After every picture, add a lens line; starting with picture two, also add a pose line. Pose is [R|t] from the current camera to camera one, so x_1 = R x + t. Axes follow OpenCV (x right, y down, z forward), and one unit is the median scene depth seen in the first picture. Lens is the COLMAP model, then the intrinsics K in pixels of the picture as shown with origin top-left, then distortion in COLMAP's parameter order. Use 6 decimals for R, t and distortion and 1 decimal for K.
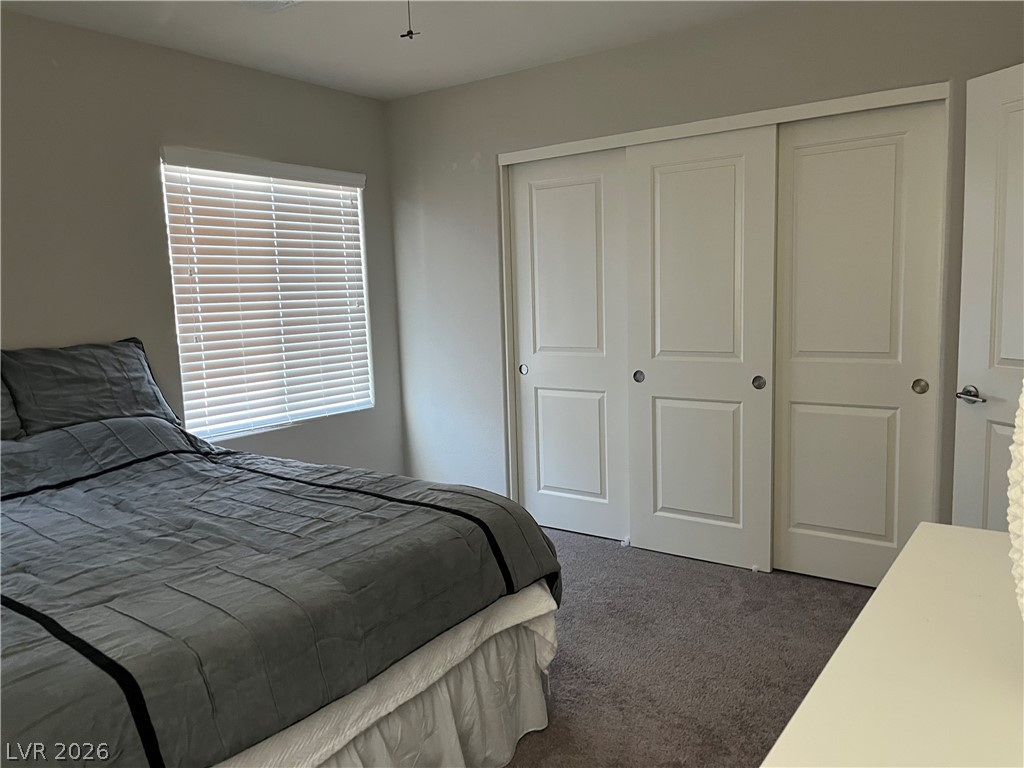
lens RADIAL K [[782.6, 0, 507.9], [0, 782.6, 383.1], [0, 0, 1]] dist [0.100397, -0.107096]
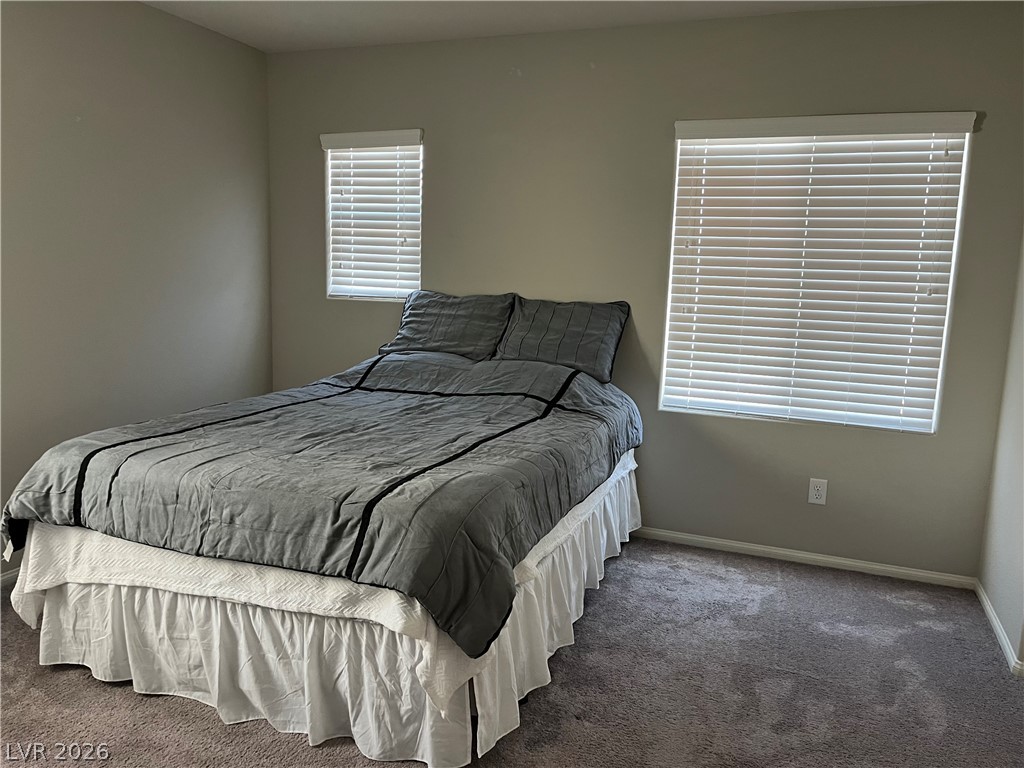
lens RADIAL K [[767.9, 0, 512.0], [0, 767.9, 384.0], [0, 0, 1]] dist [0.069415, -0.091514]
pose [[0.268073, 0.178644, -0.946691, 0.477597], [-0.163056, 0.976894, 0.138171, -0.060027], [0.949500, 0.117323, 0.291008, 0.487972]]
